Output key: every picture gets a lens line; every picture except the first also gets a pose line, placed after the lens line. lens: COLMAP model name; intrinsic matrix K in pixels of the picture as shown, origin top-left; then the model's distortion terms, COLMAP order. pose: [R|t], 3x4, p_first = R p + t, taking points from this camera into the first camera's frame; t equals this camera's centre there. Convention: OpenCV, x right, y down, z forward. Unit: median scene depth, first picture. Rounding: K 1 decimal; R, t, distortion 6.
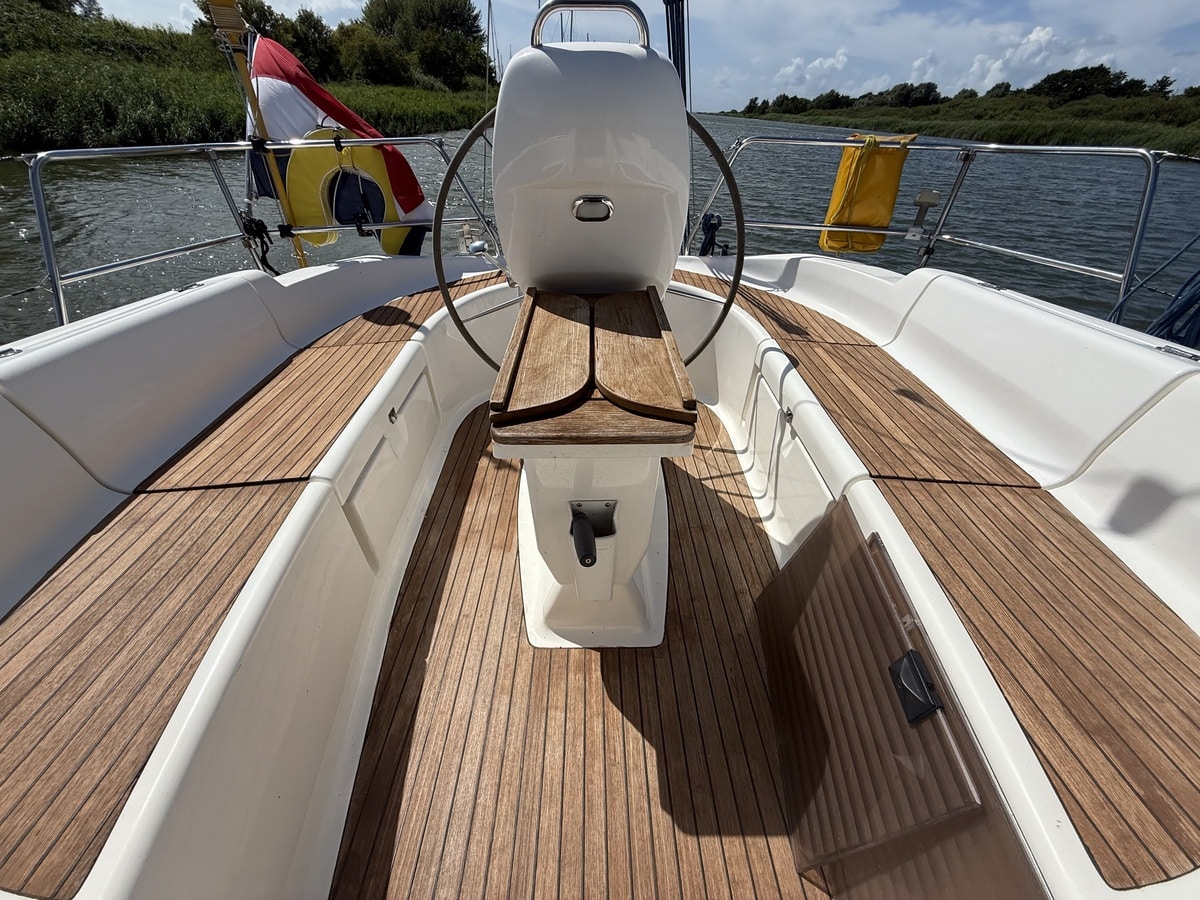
lens RADIAL K [[479.4, 0, 600.0], [0, 479.4, 450.0], [0, 0, 1]] dist [-0.002106, -0.000089]
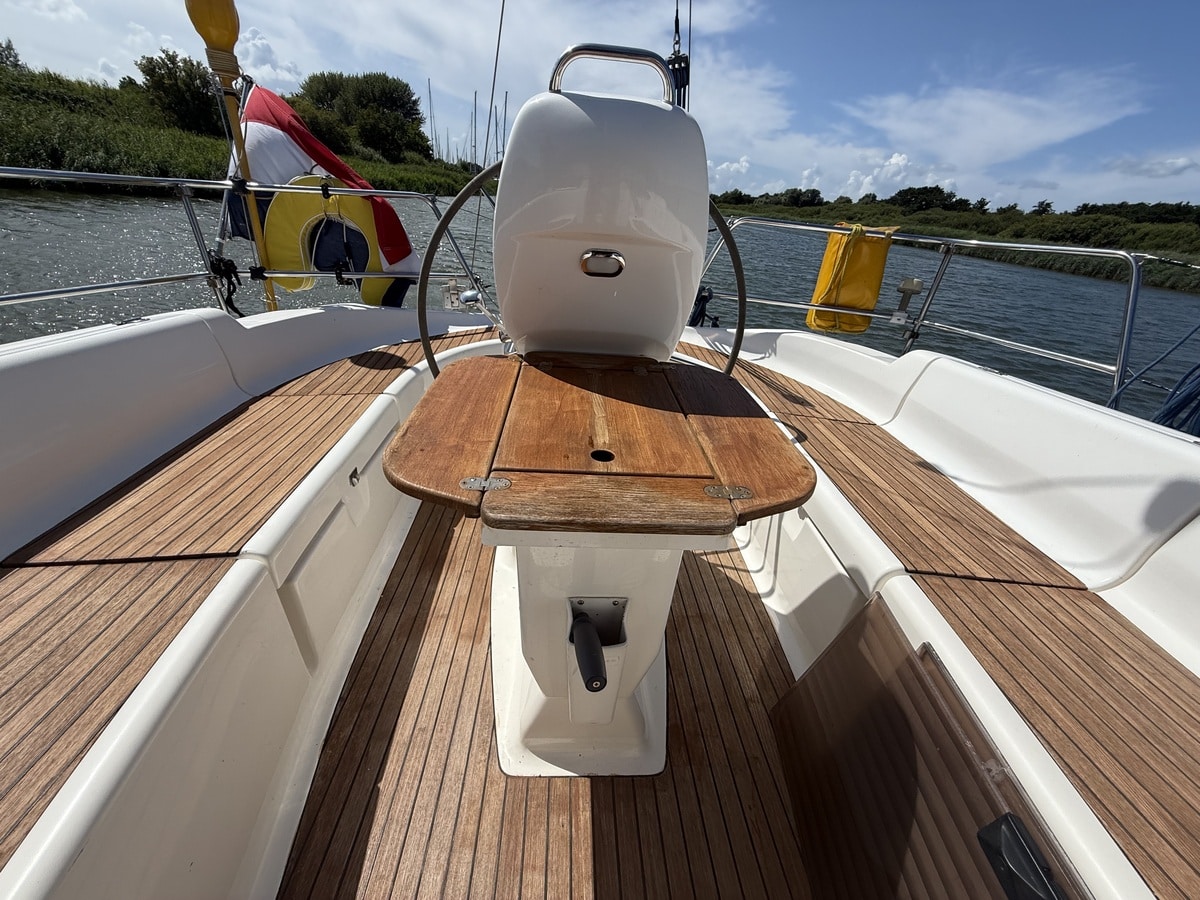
lens RADIAL K [[479.4, 0, 600.0], [0, 479.4, 450.0], [0, 0, 1]] dist [-0.002106, -0.000089]
pose [[0.996947, 0.045131, 0.063716, -0.053119], [-0.036388, 0.990547, -0.132261, -0.024355], [-0.069083, 0.129539, 0.989165, 0.119402]]
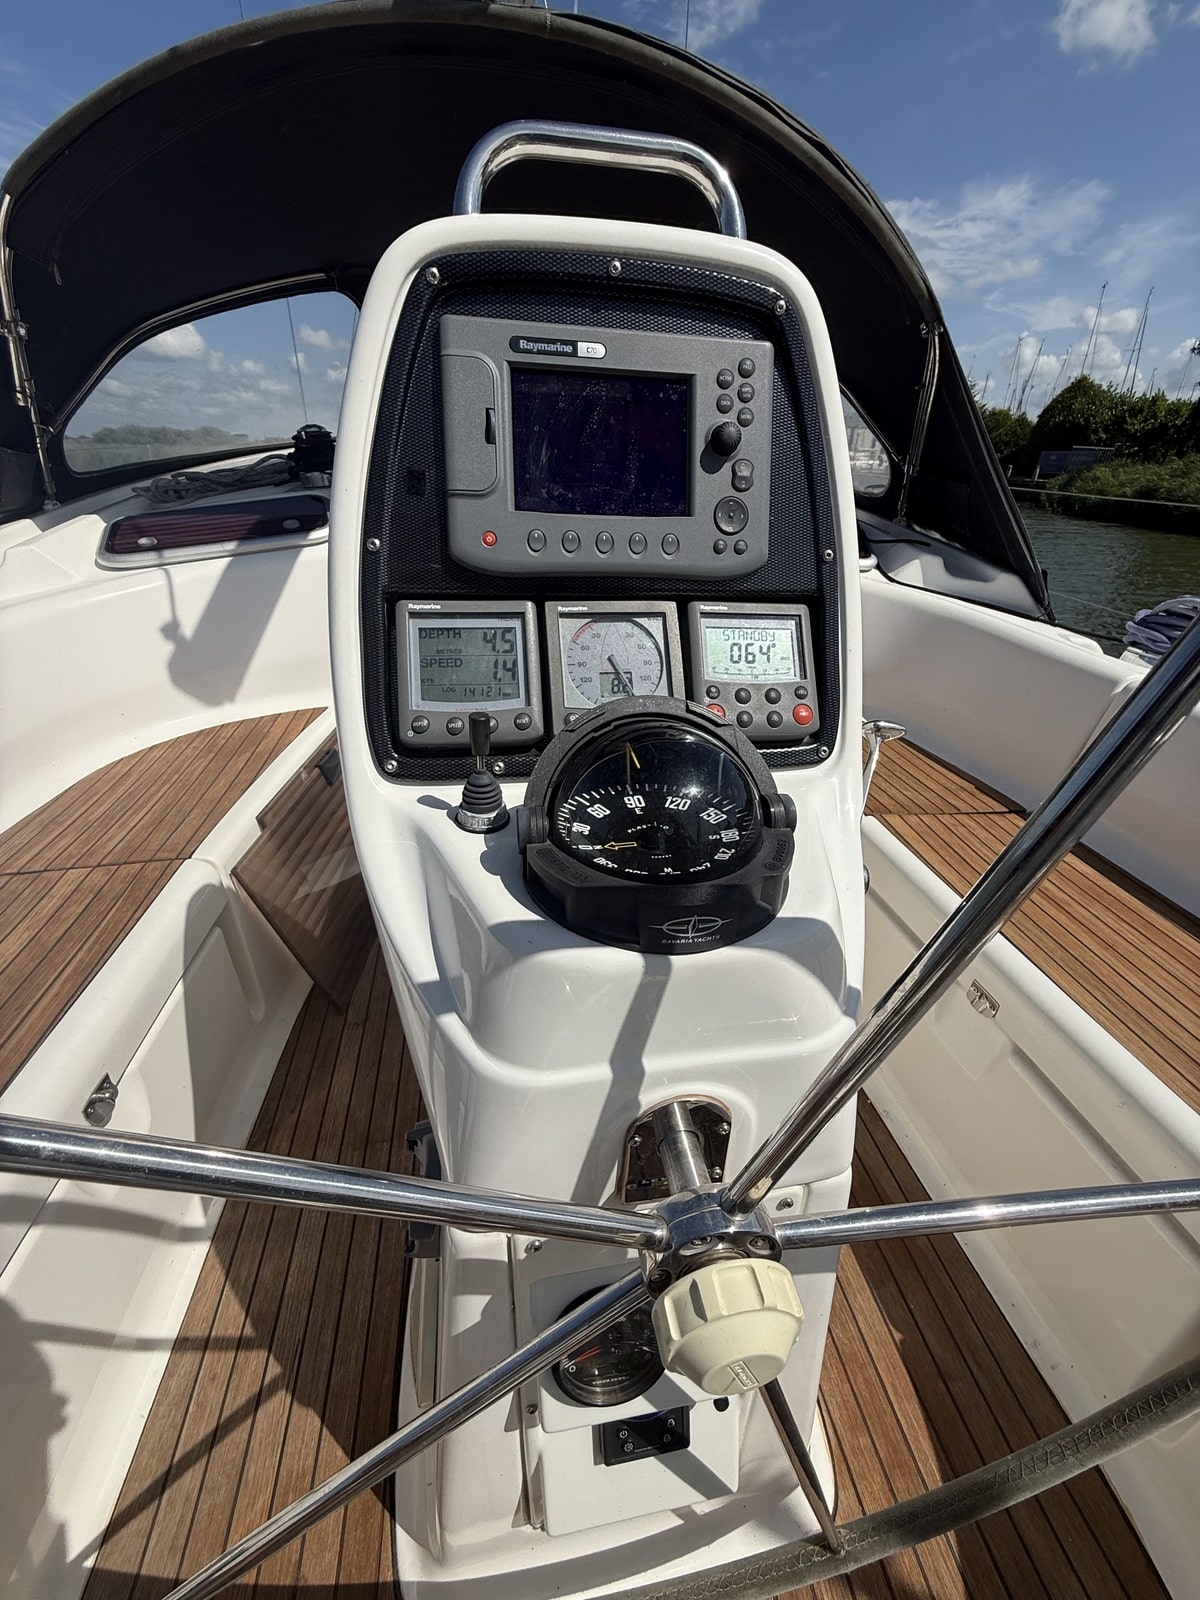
lens RADIAL K [[639.2, 0, 600.0], [0, 639.2, 800.0], [0, 0, 1]] dist [-0.002106, -0.000089]
pose [[-0.989011, 0.041573, -0.141876, 0.053531], [-0.109079, 0.442579, 0.890071, -0.806664], [0.099794, 0.895766, -0.433180, 1.202958]]
